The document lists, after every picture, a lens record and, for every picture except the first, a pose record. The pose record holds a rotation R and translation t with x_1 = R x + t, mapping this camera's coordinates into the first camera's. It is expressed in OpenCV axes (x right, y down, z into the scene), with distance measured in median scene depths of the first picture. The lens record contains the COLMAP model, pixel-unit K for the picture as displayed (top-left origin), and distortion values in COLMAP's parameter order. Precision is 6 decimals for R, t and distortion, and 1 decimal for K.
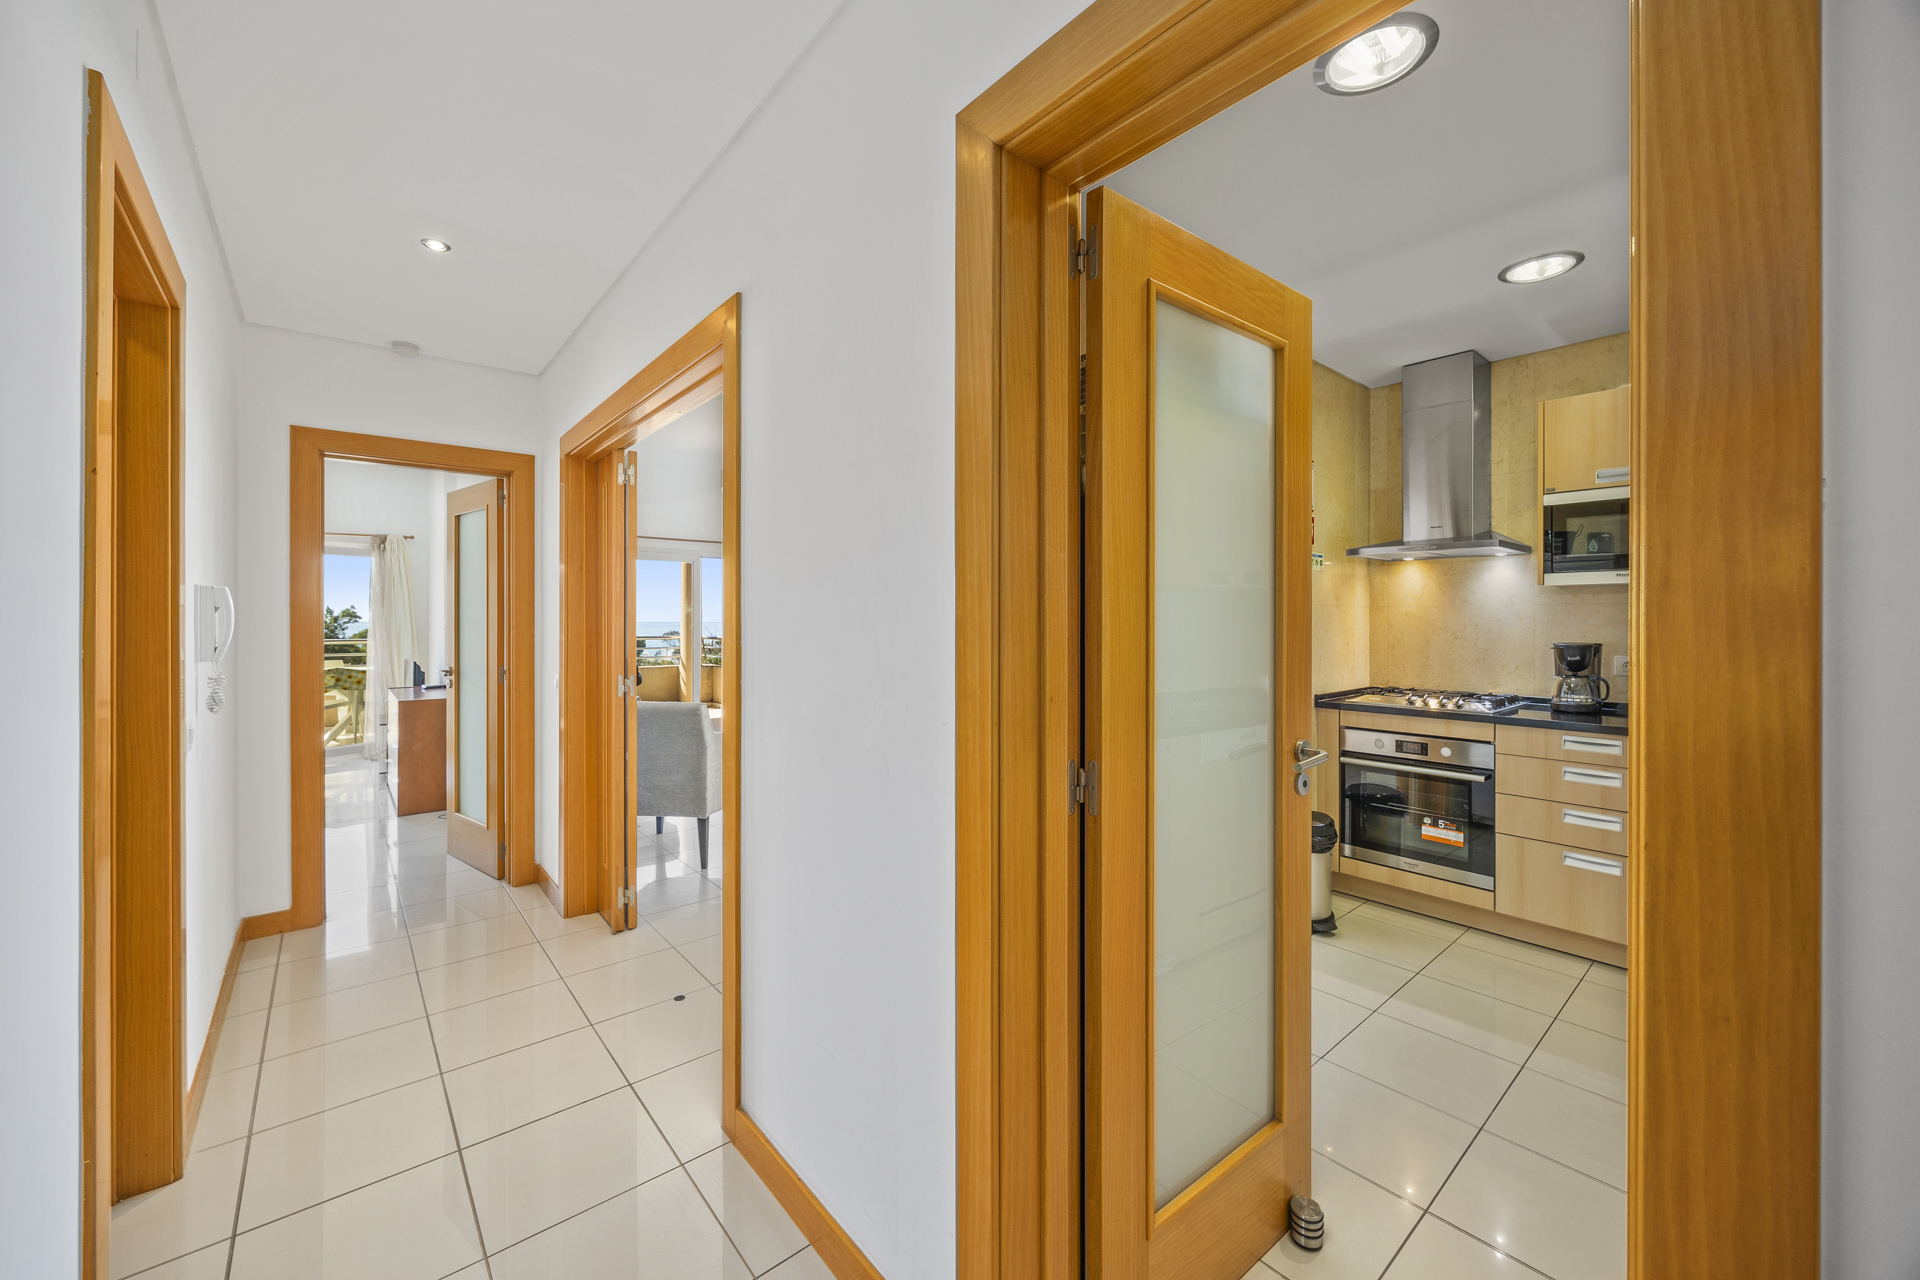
lens RADIAL K [[724.9, 0, 961.5], [0, 724.9, 617.8], [0, 0, 1]] dist [-0.000205, 0.000015]
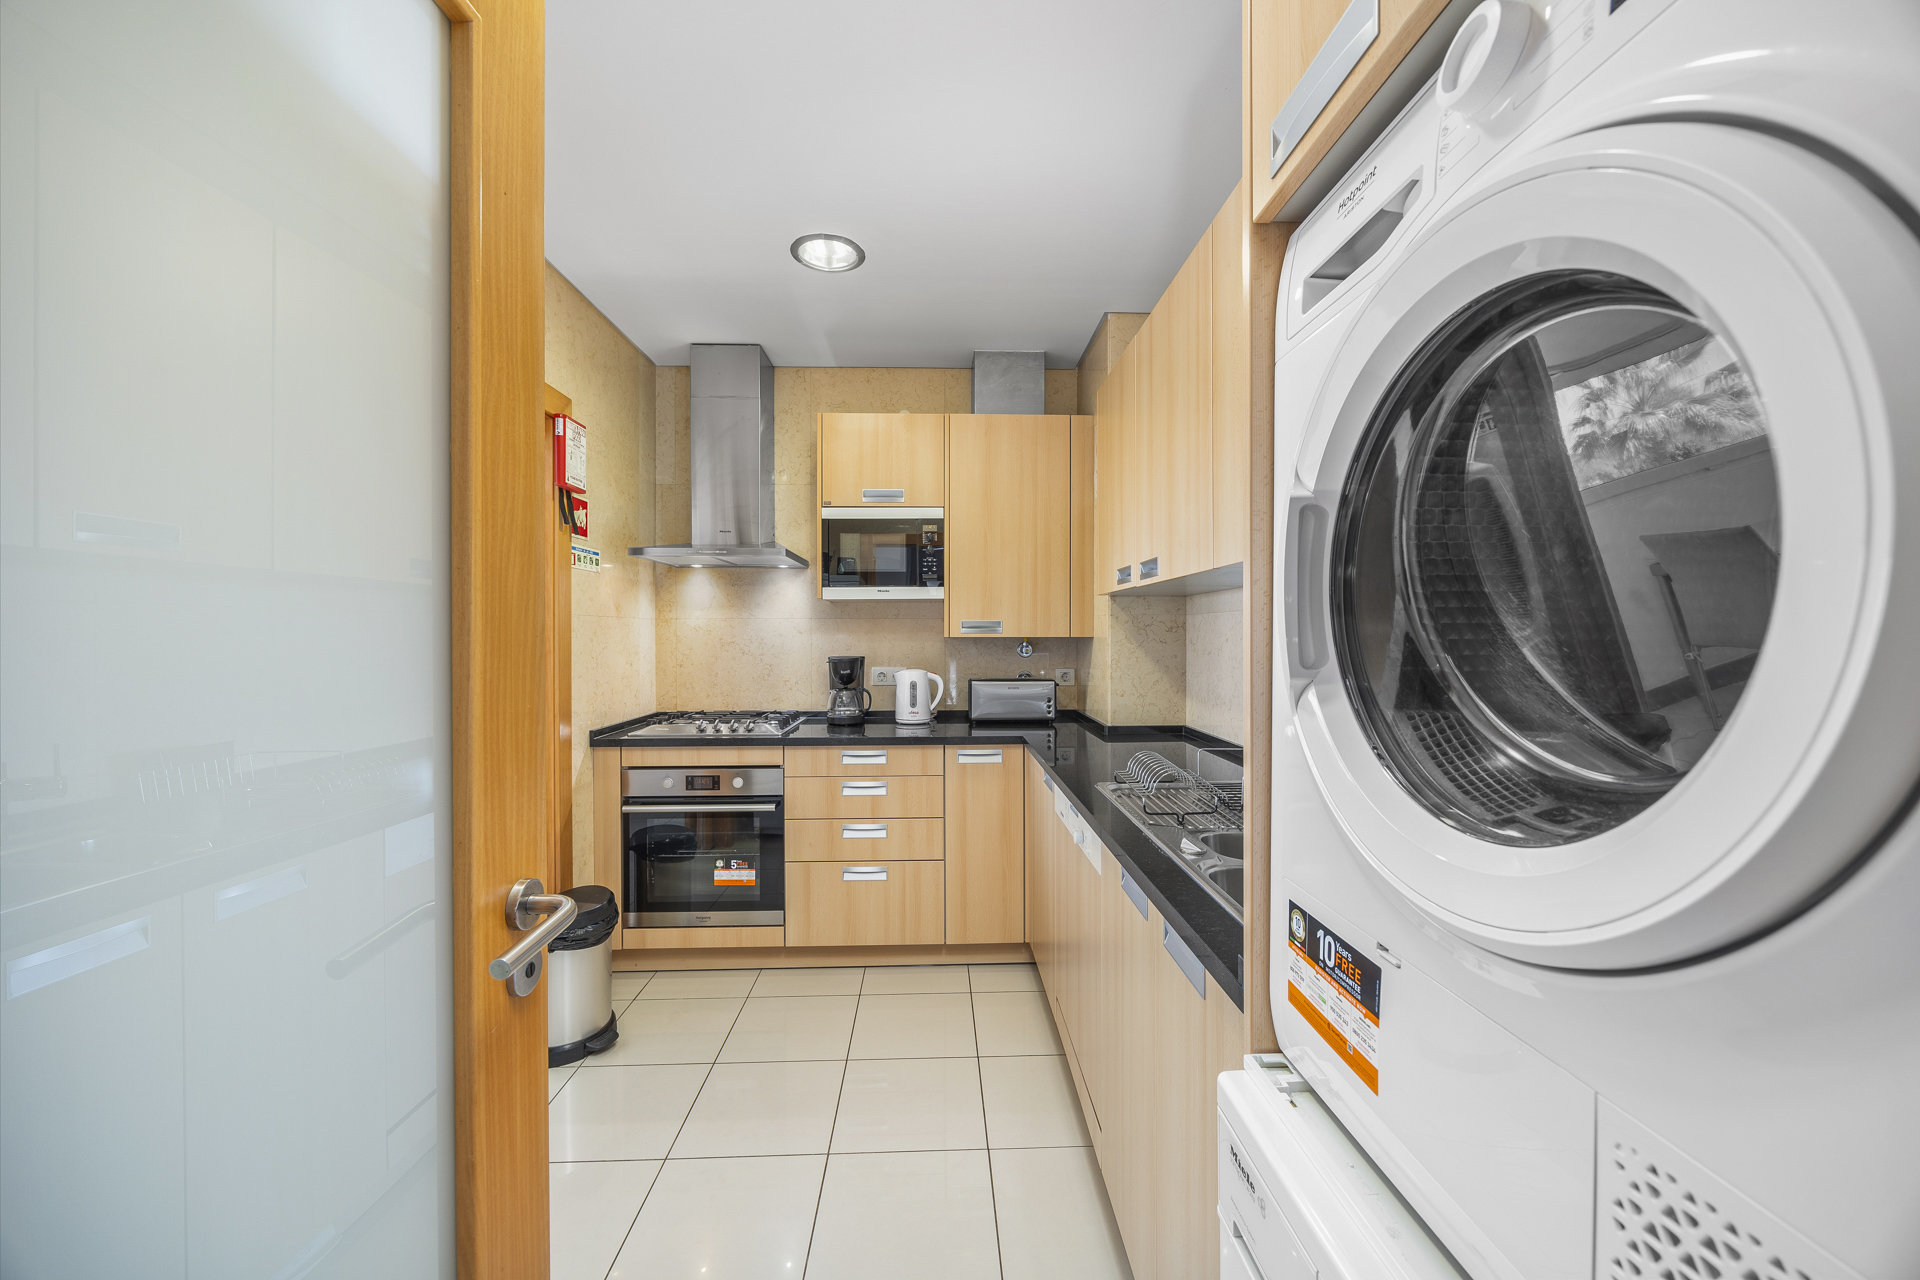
lens RADIAL K [[726.8, 0, 960.0], [0, 726.8, 640.0], [0, 0, 1]] dist [-0.010358, 0.000149]
pose [[0.614199, -0.008218, 0.789108, 0.130843], [0.001415, 0.999956, 0.009313, 0.002157], [-0.789150, -0.004603, 0.614183, 0.232066]]
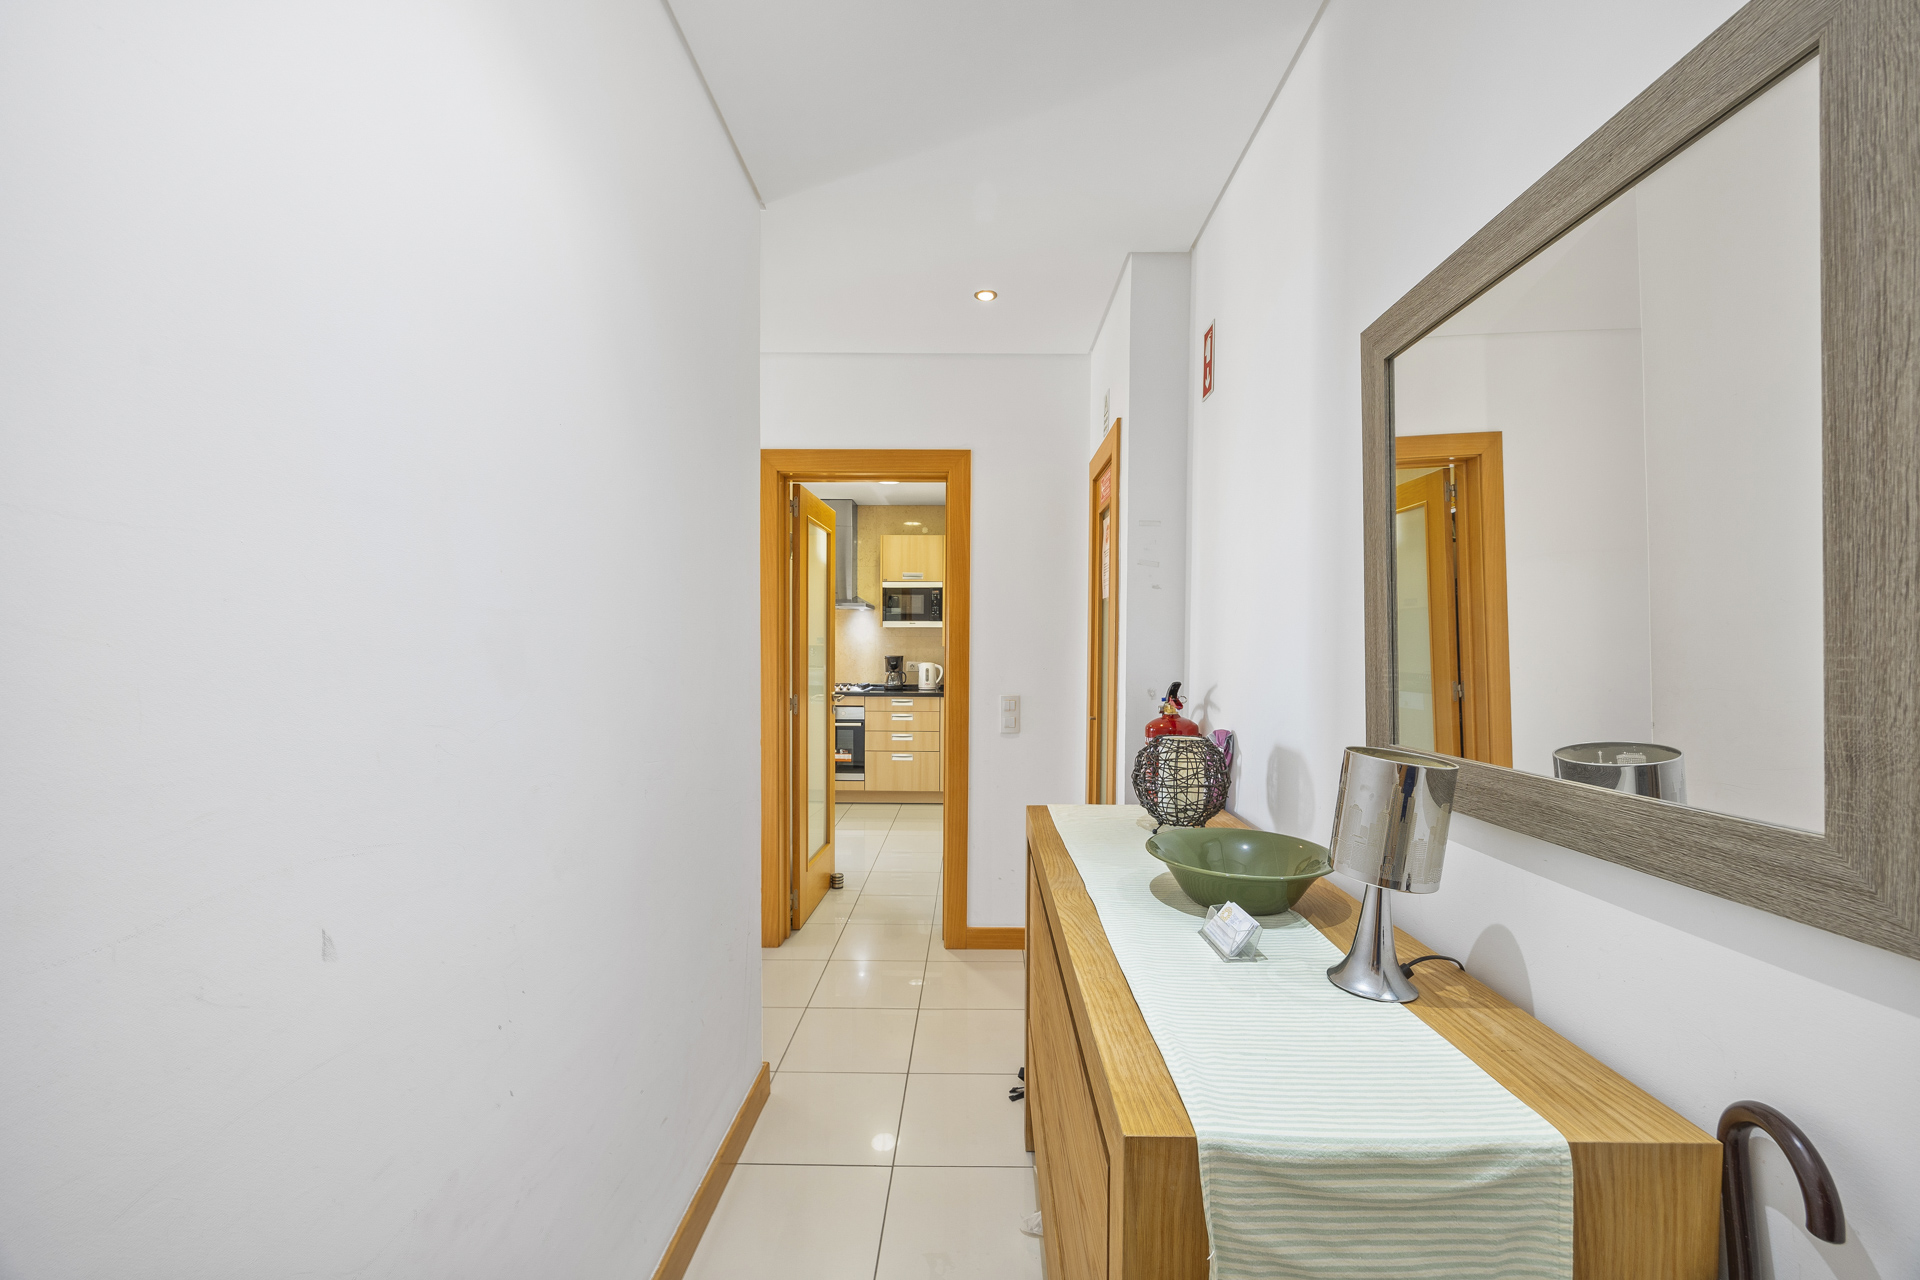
lens RADIAL K [[762.5, 0, 960.0], [0, 762.5, 640.0], [0, 0, 1]] dist [0.001358, 0.000091]
pose [[0.657639, 0.009979, 0.753267, -0.622540], [-0.006790, 0.999950, -0.007319, 0.005125], [-0.753303, -0.000301, 0.657674, -0.531360]]
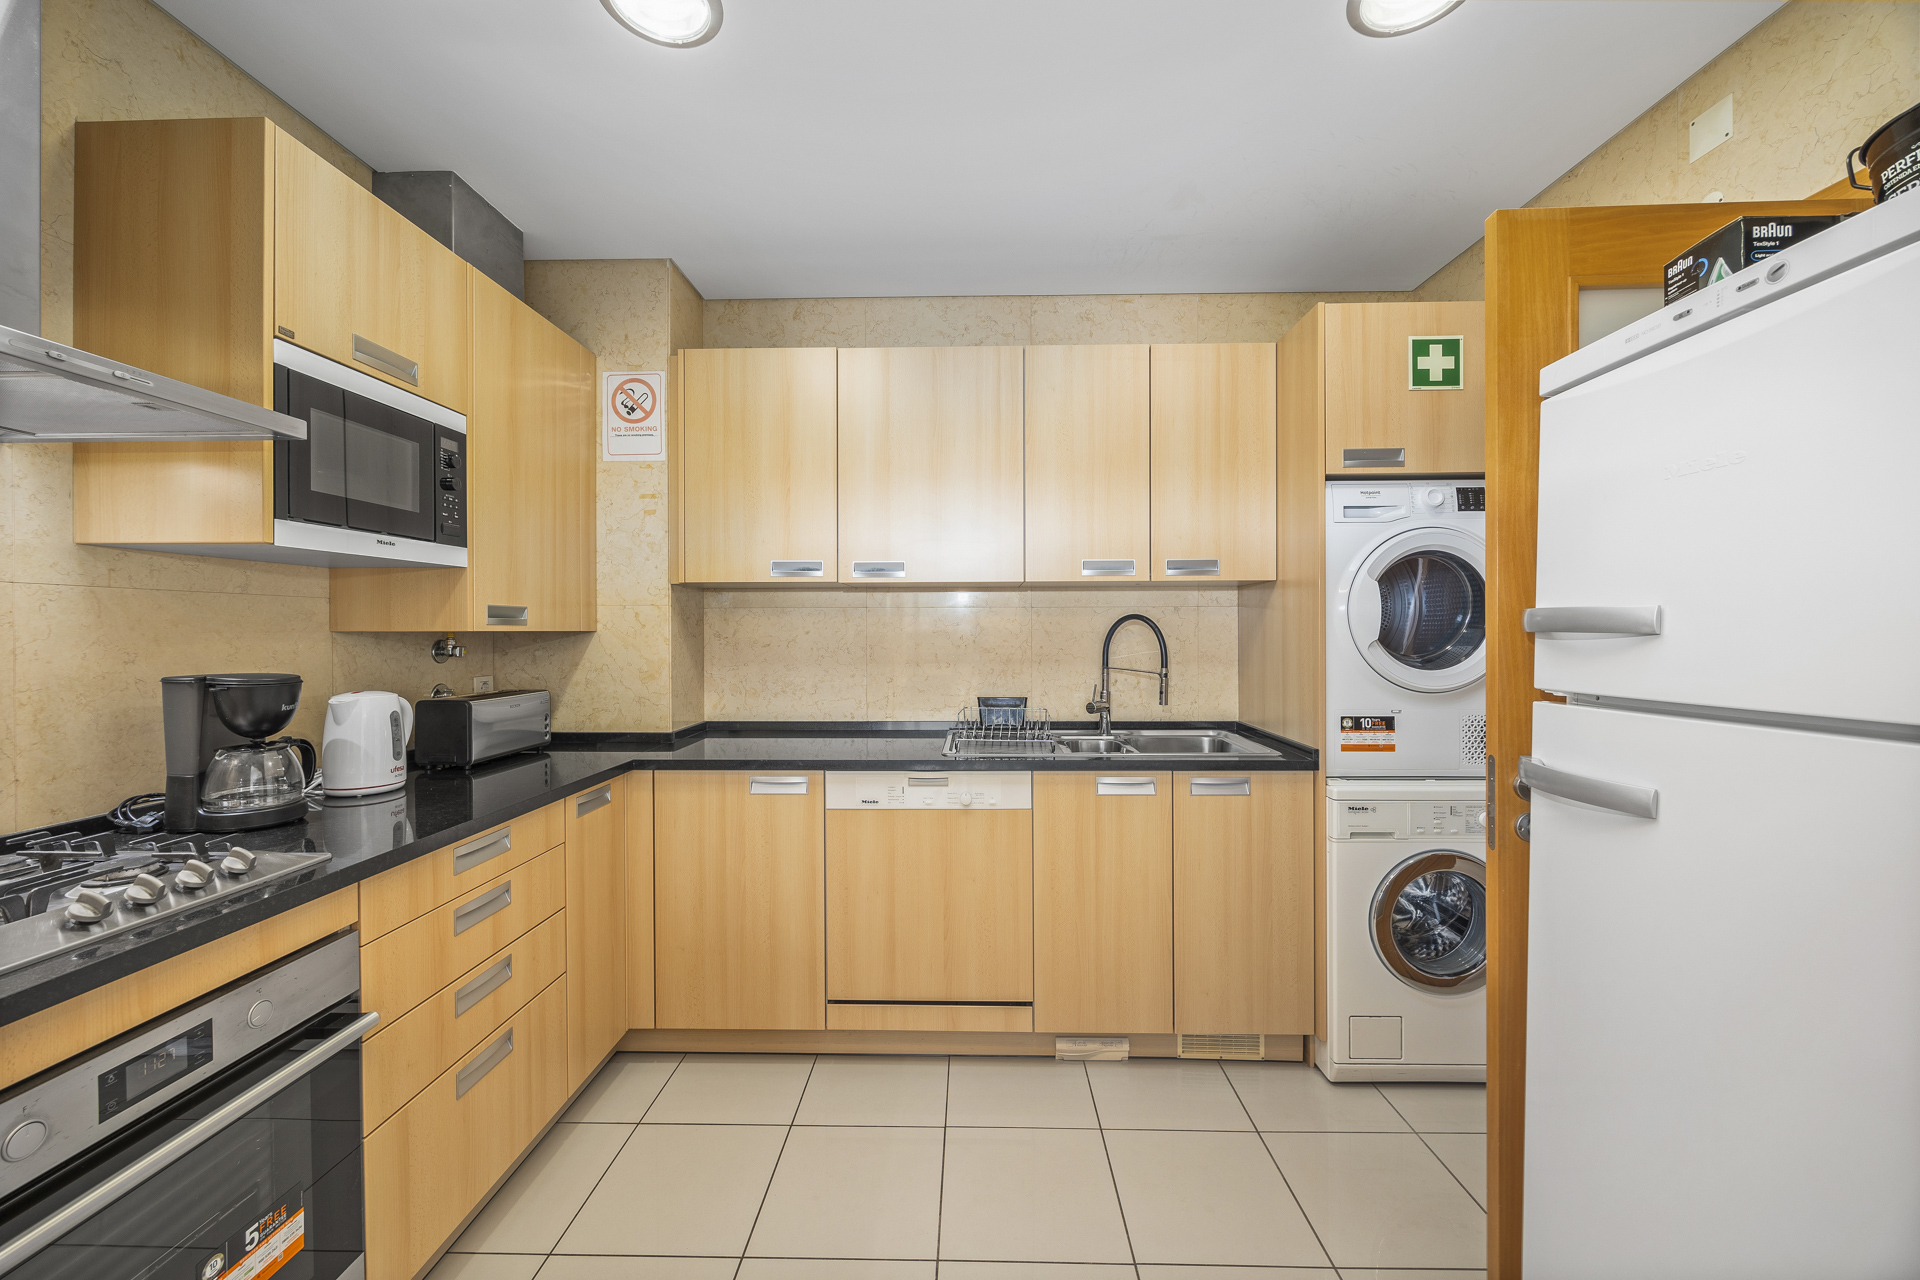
lens RADIAL K [[726.8, 0, 960.0], [0, 726.8, 640.0], [0, 0, 1]] dist [-0.010358, 0.000149]
pose [[-0.751625, -0.004862, 0.659573, 0.199757], [0.002999, 0.999937, 0.010789, 0.008747], [-0.659584, 0.010087, -0.751563, 1.004583]]
